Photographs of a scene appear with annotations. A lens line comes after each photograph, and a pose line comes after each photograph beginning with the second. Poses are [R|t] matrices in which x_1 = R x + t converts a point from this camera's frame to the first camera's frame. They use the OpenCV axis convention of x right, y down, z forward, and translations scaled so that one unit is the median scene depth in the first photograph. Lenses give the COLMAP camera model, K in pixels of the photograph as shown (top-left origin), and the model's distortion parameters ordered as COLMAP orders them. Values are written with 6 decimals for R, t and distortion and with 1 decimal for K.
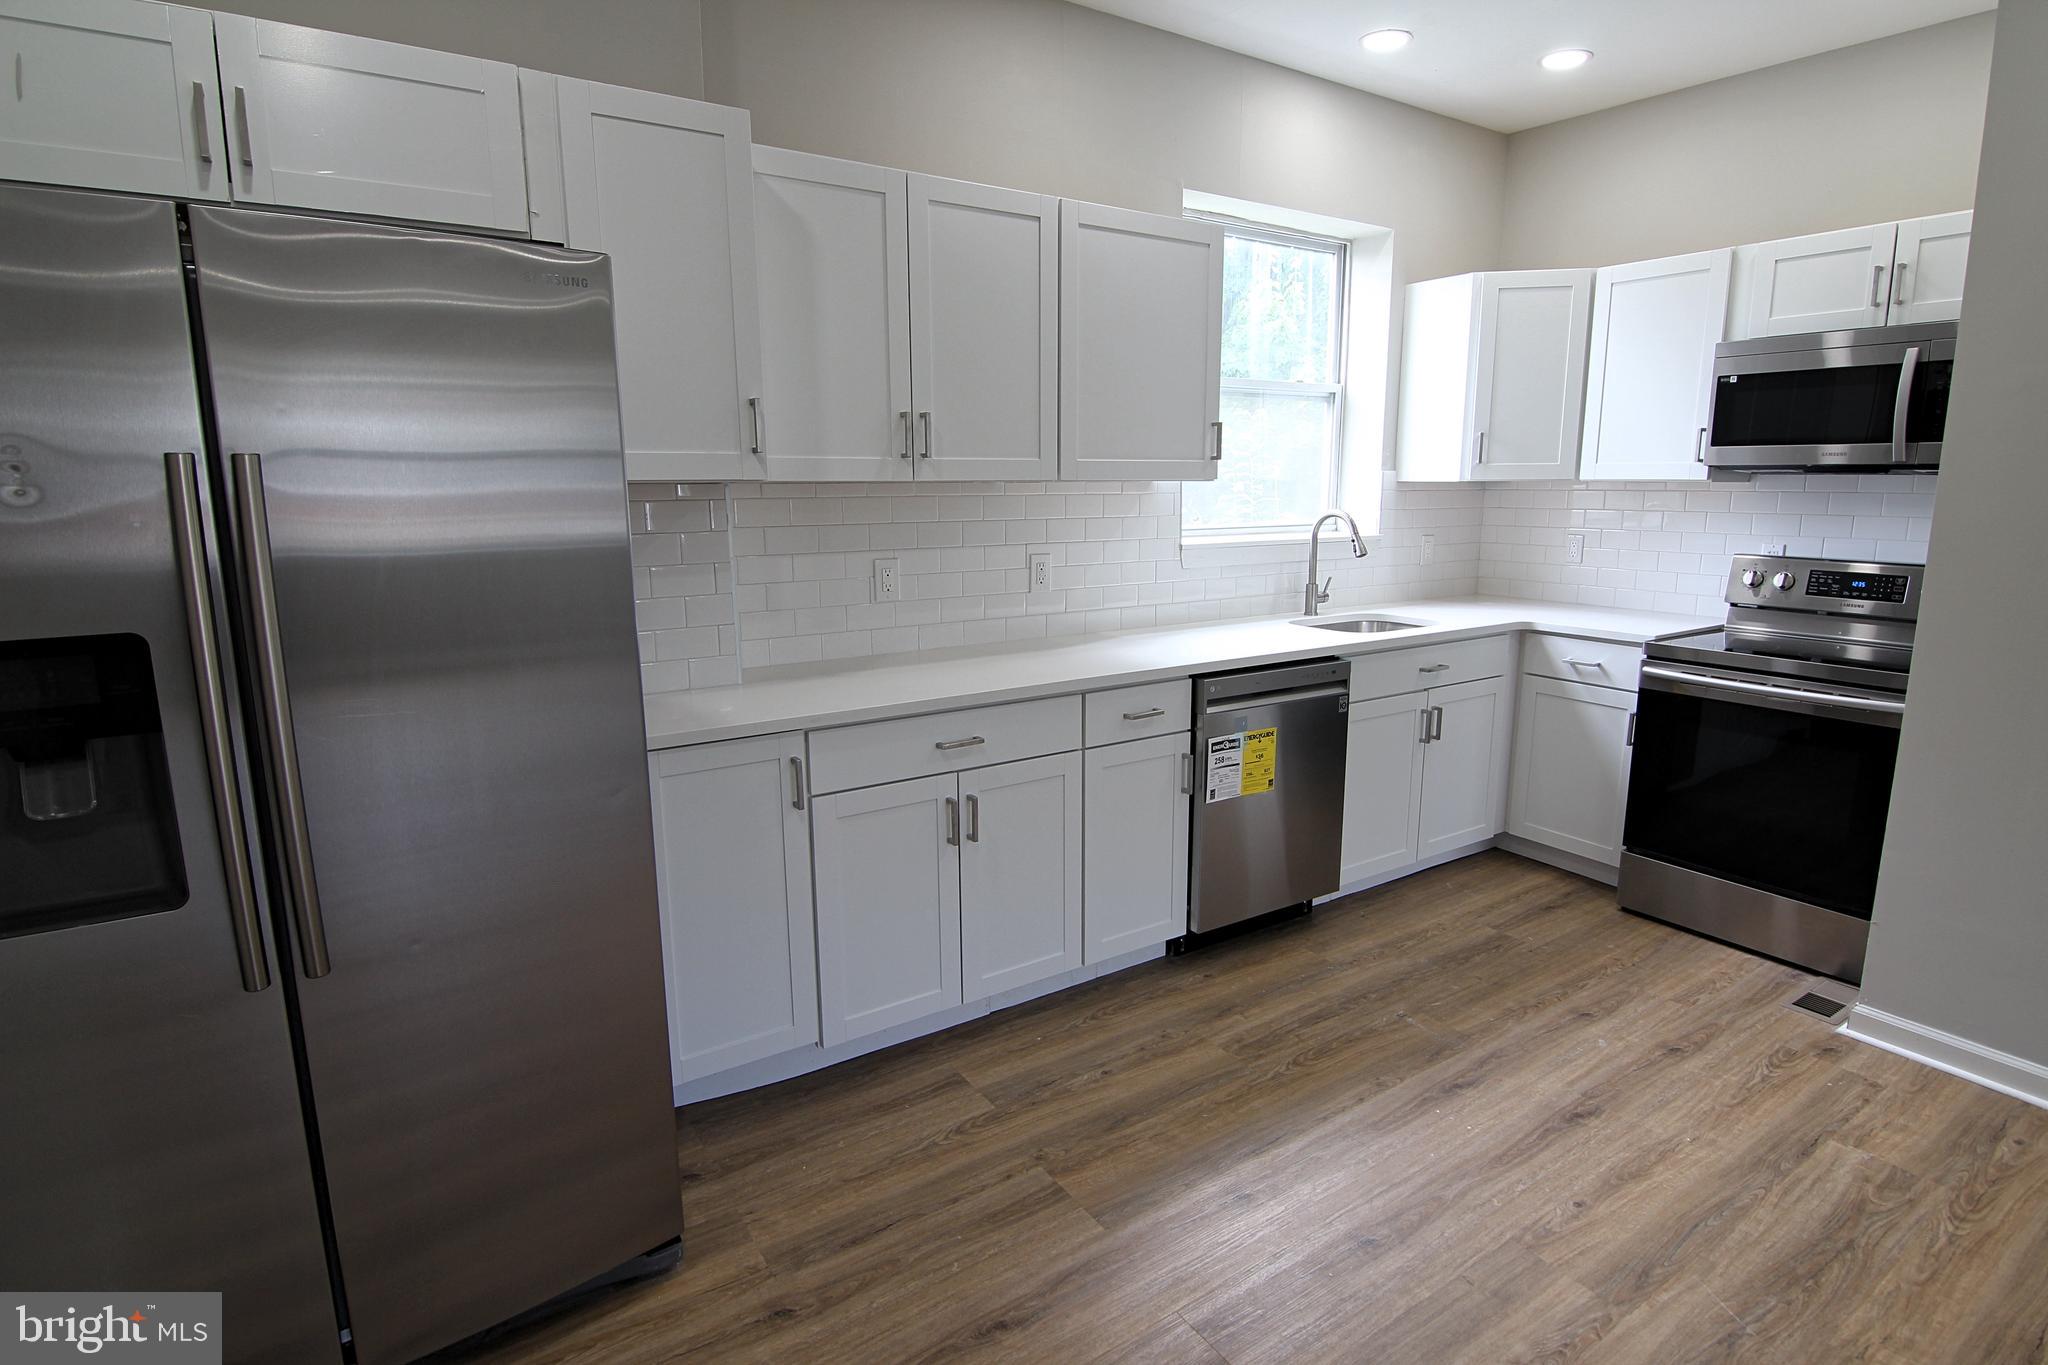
lens RADIAL K [[1039.9, 0, 1040.3], [0, 1039.9, 664.6], [0, 0, 1]] dist [-0.000286, -0.009783]
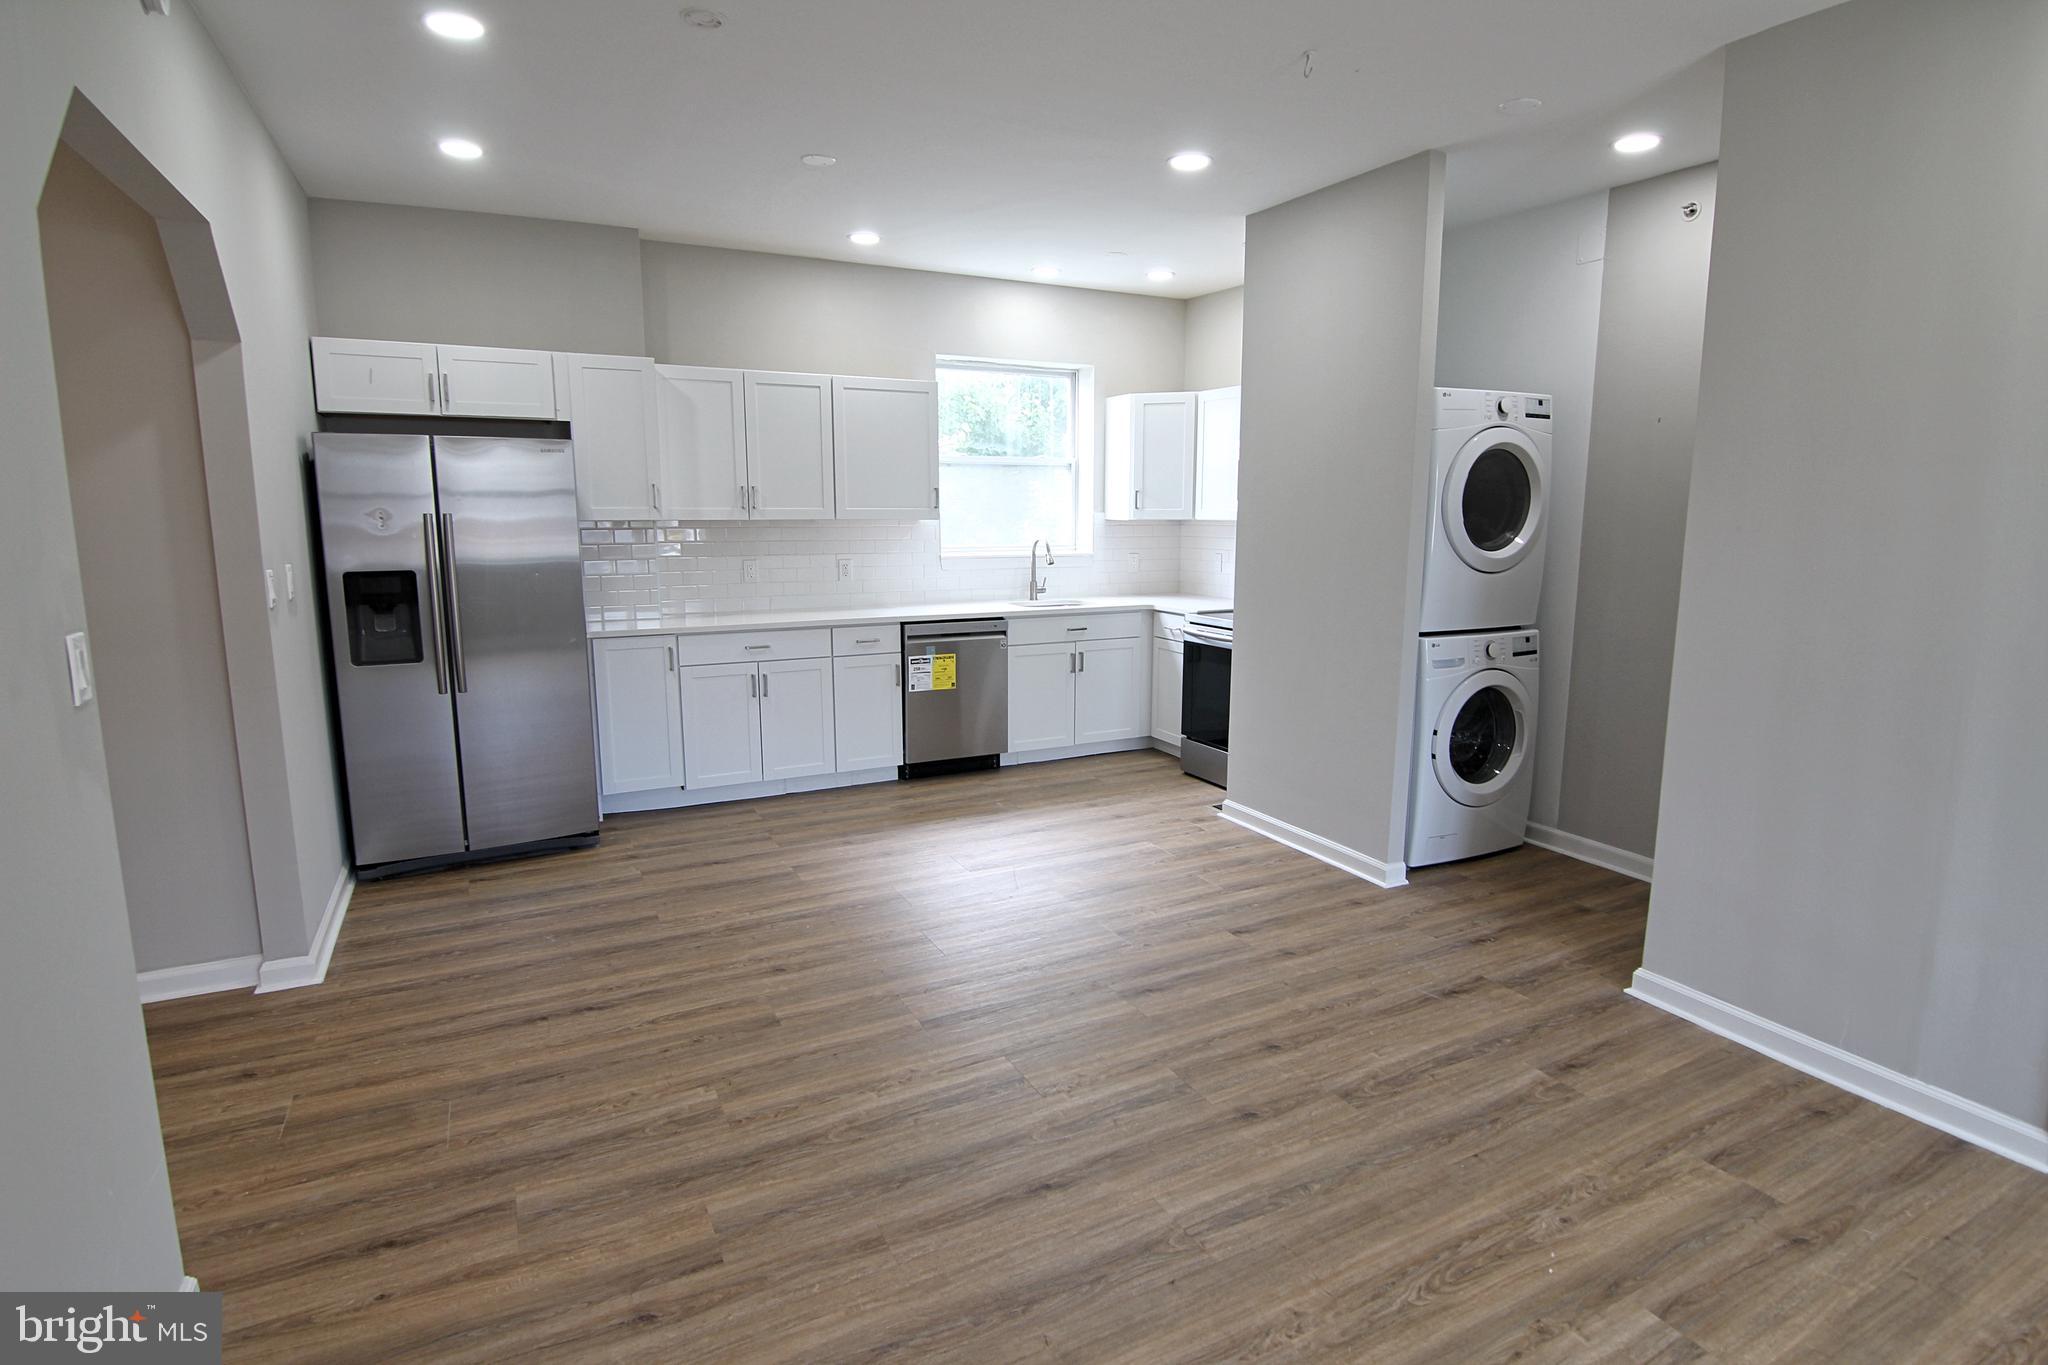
lens RADIAL K [[1039.9, 0, 1040.3], [0, 1039.9, 664.6], [0, 0, 1]] dist [-0.000286, -0.009783]
pose [[0.994383, 0.019657, -0.103997, 0.572876], [-0.022391, 0.999432, -0.025181, 0.123111], [0.103443, 0.027368, 0.994259, -0.816417]]
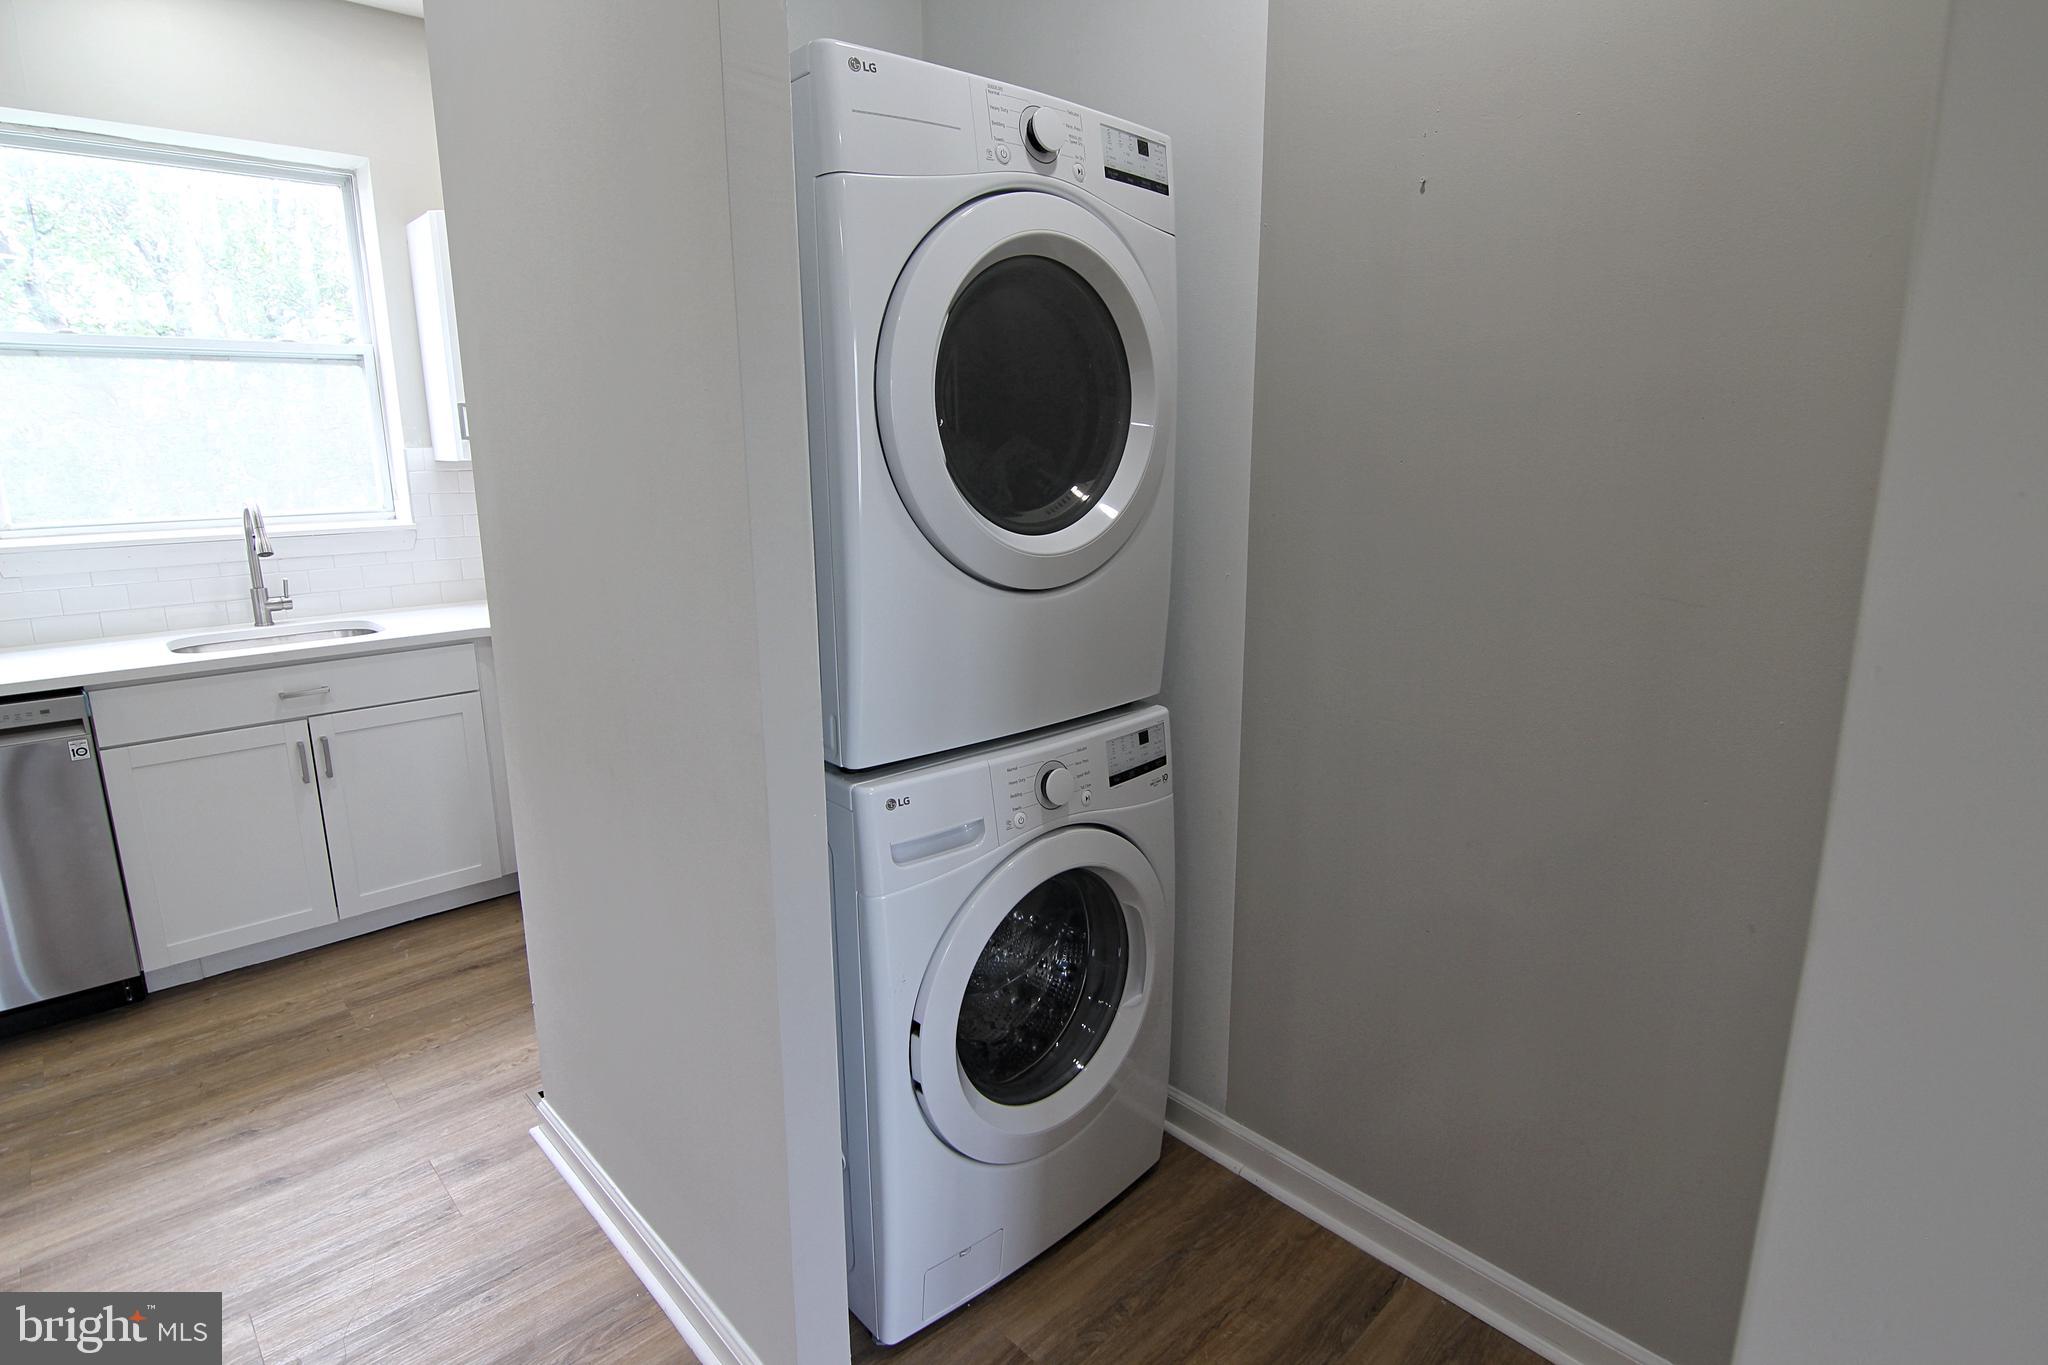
lens RADIAL K [[1035.0, 0, 1039.5], [0, 1035.0, 667.8], [0, 0, 1]] dist [-0.001099, -0.017561]
pose [[0.984258, -0.043266, 0.171361, 0.936041], [0.036926, 0.998516, 0.040016, -0.031593], [-0.172838, -0.033059, 0.984395, 0.110771]]
